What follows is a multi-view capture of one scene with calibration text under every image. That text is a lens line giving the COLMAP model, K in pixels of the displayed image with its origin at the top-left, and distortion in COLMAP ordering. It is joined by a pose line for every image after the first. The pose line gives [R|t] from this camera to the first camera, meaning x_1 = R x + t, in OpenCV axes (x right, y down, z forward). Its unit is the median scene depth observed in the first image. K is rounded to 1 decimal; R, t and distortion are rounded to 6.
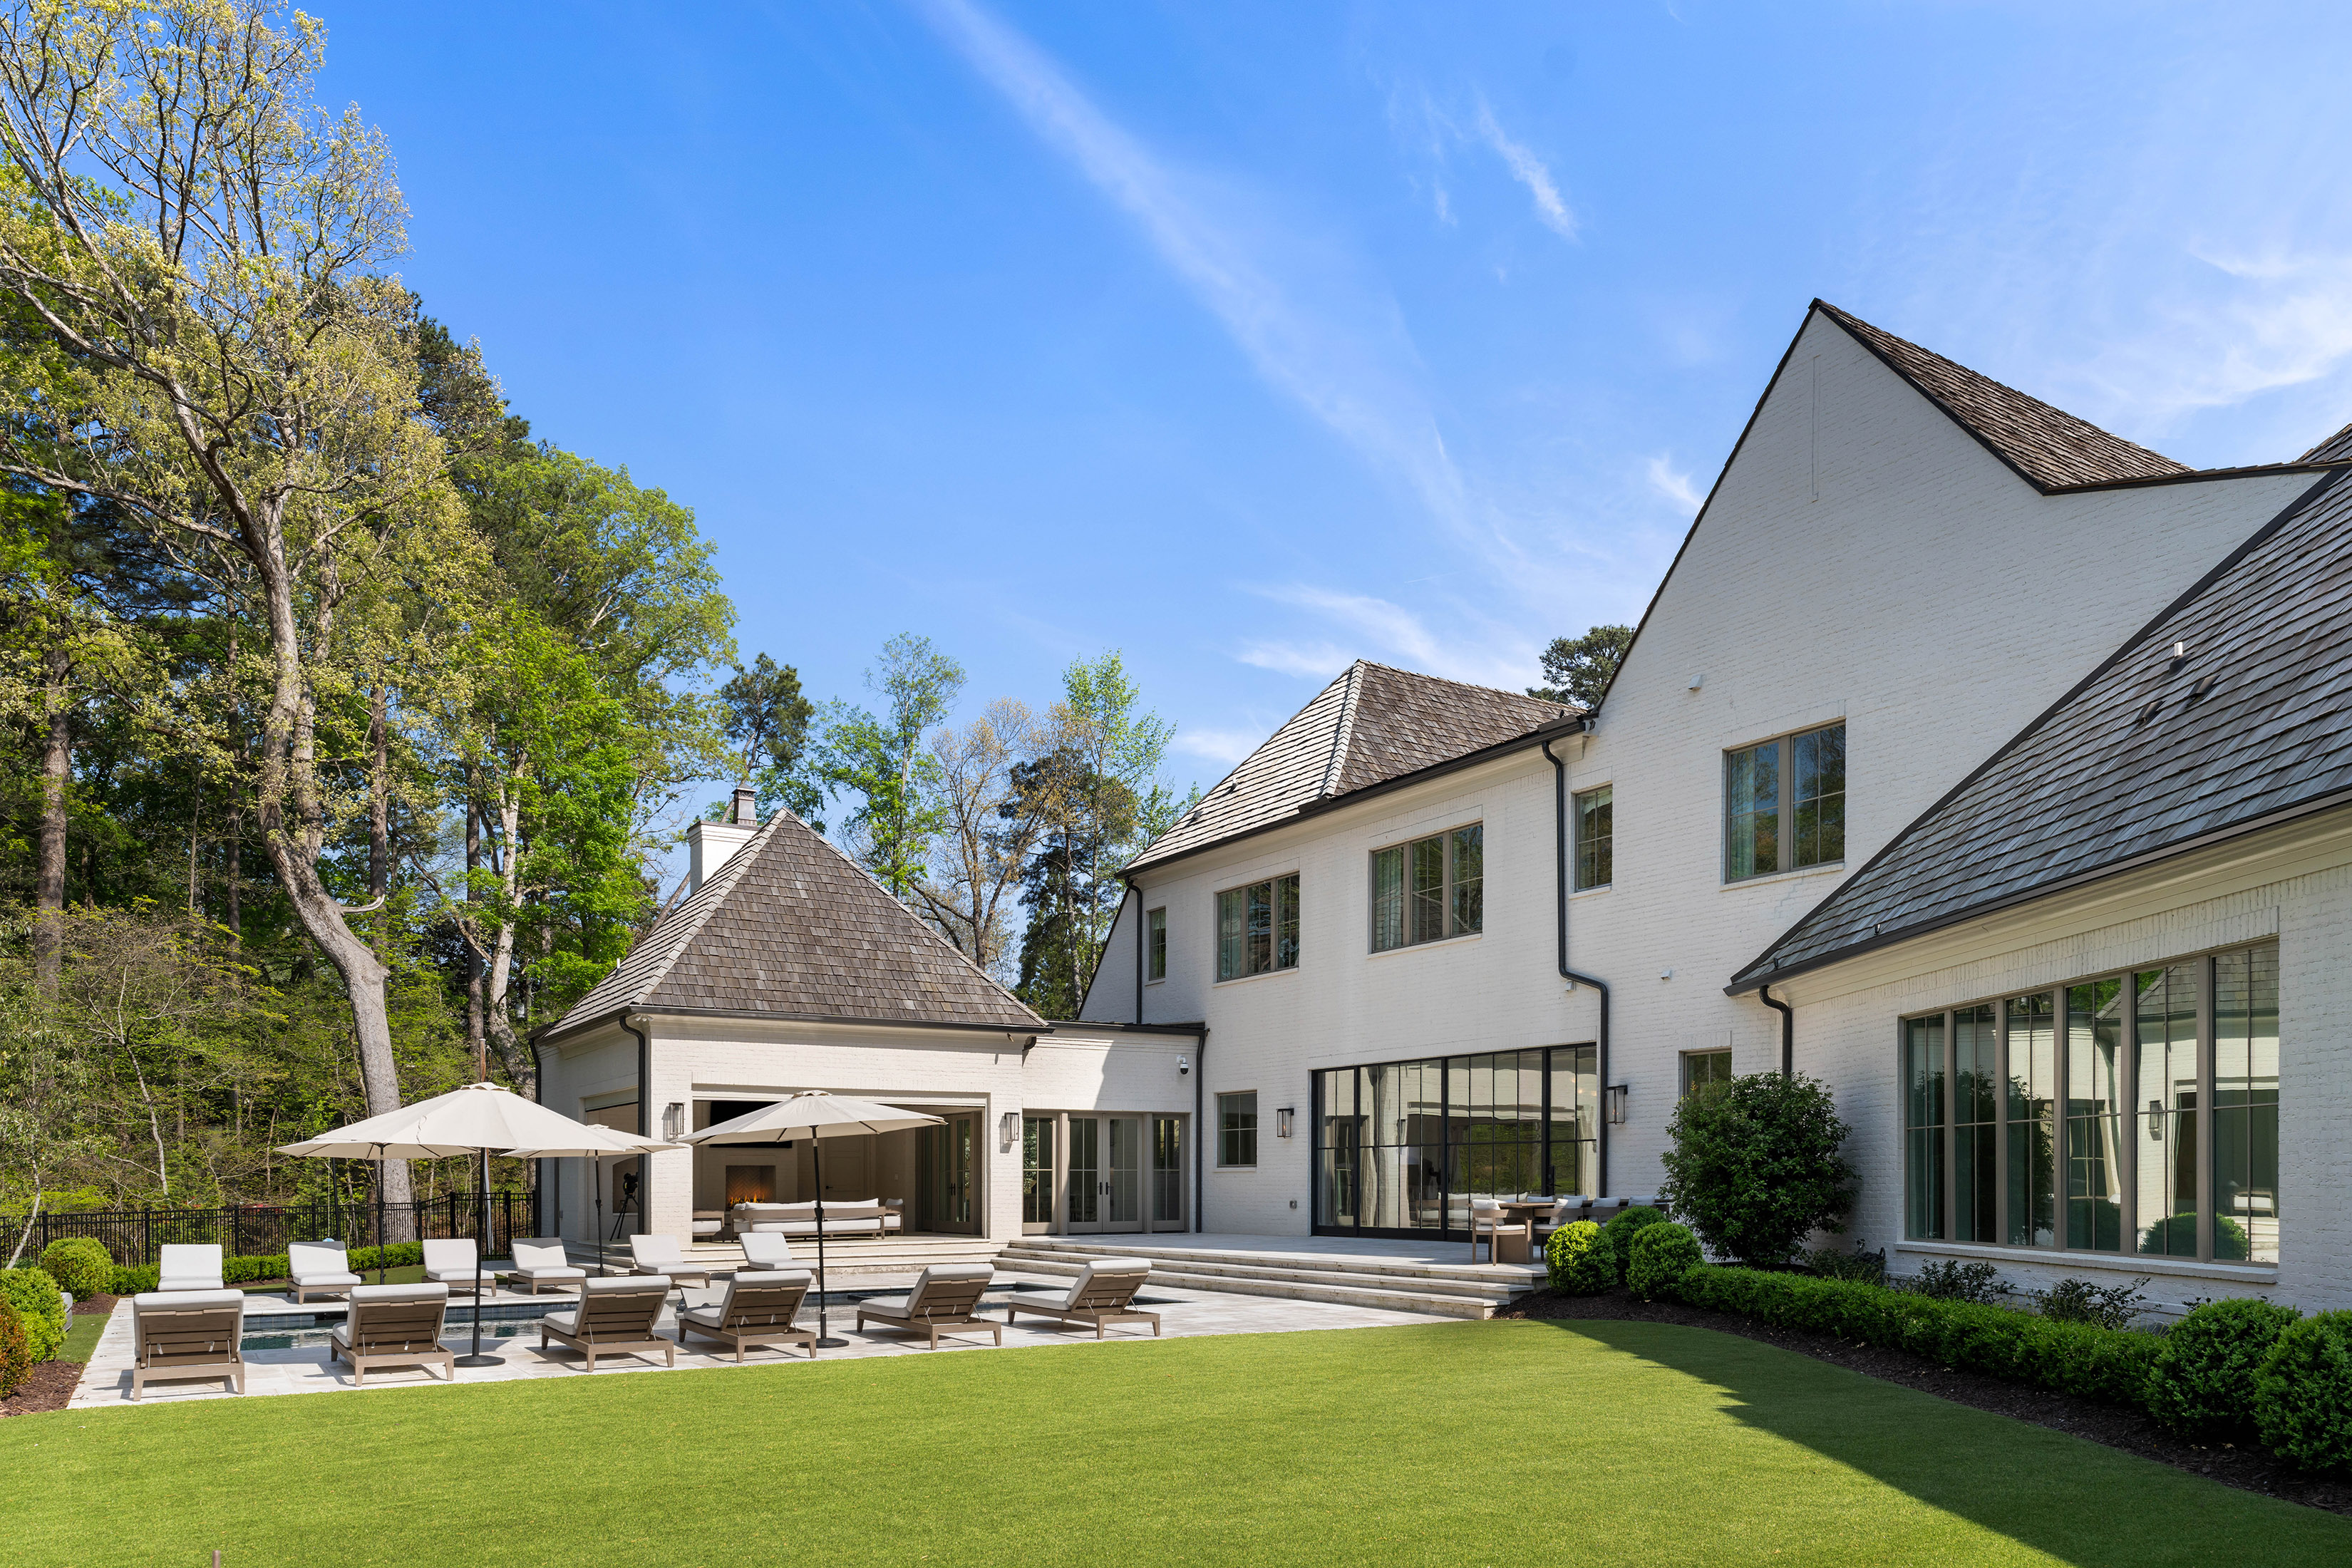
lens RADIAL K [[1564.0, 0, 1161.6], [0, 1564.0, 839.0], [0, 0, 1]] dist [-0.000127, 0.030878]
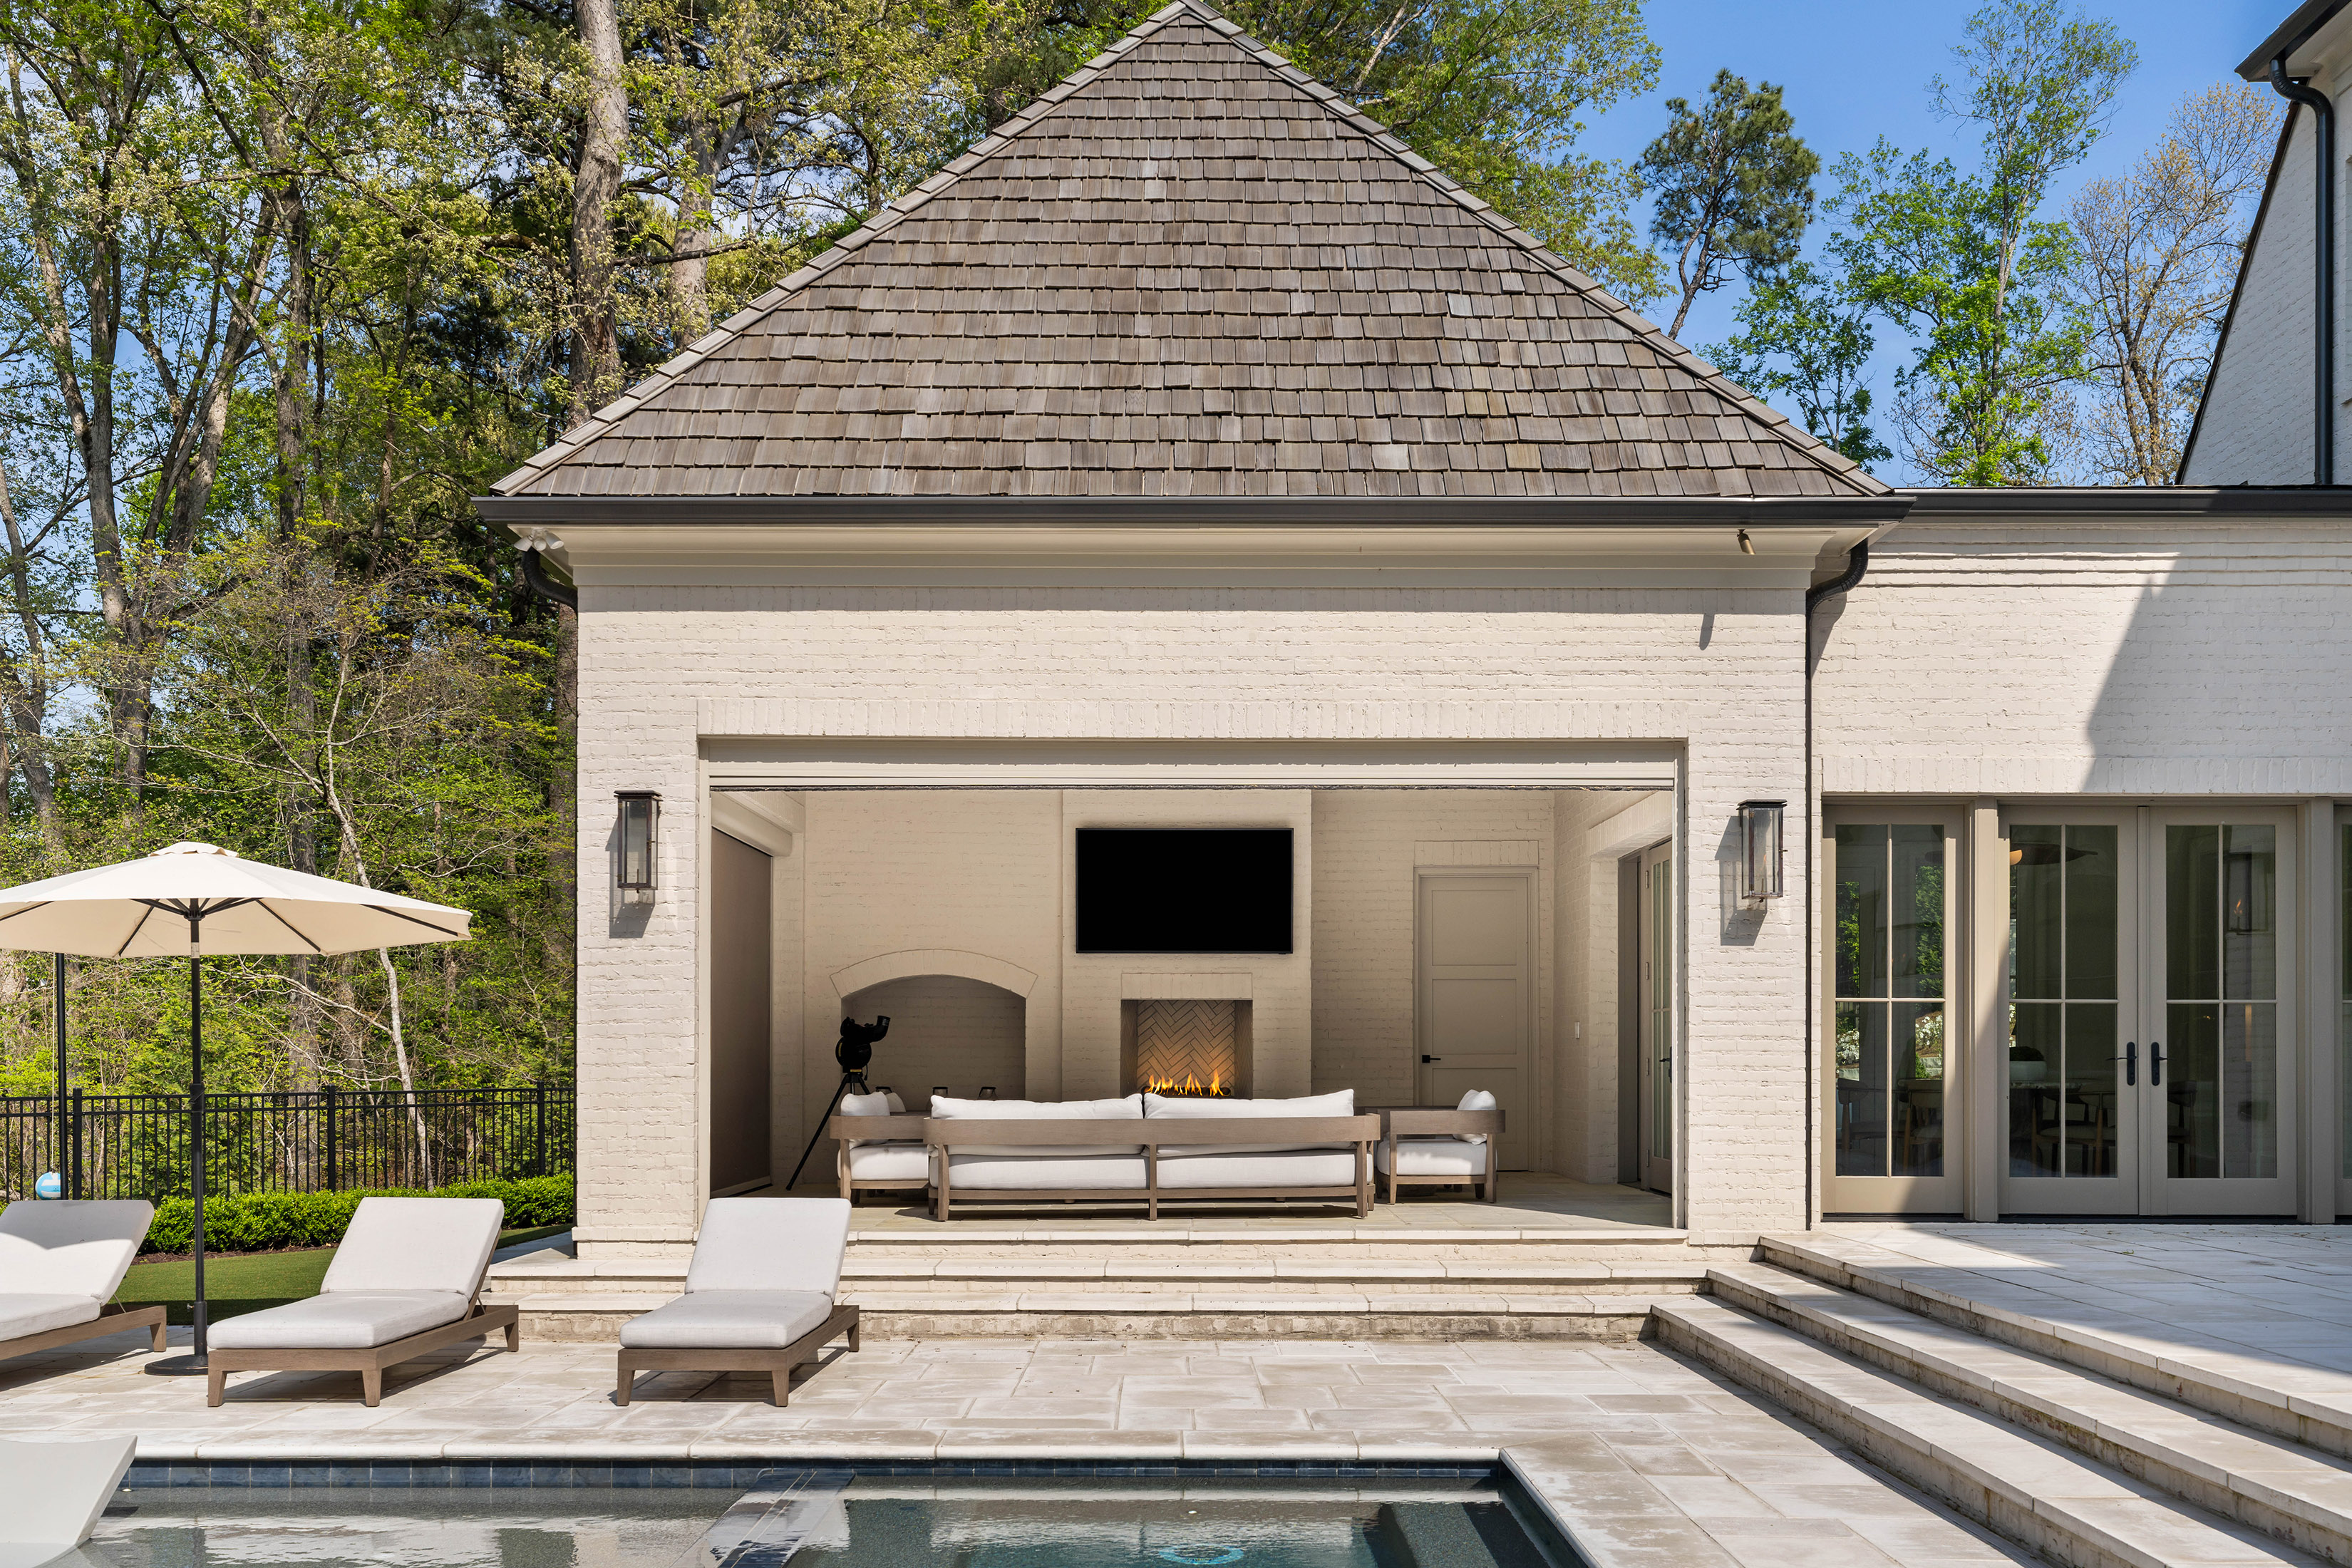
lens RADIAL K [[2568.7, 0, 1173.7], [0, 2568.7, 959.7], [0, 0, 1]] dist [-0.003384, 0.000464]
pose [[0.867679, -0.014091, -0.496925, 0.042825], [0.101746, 0.983472, 0.149771, 0.117196], [0.486601, -0.180513, 0.854771, 0.519603]]
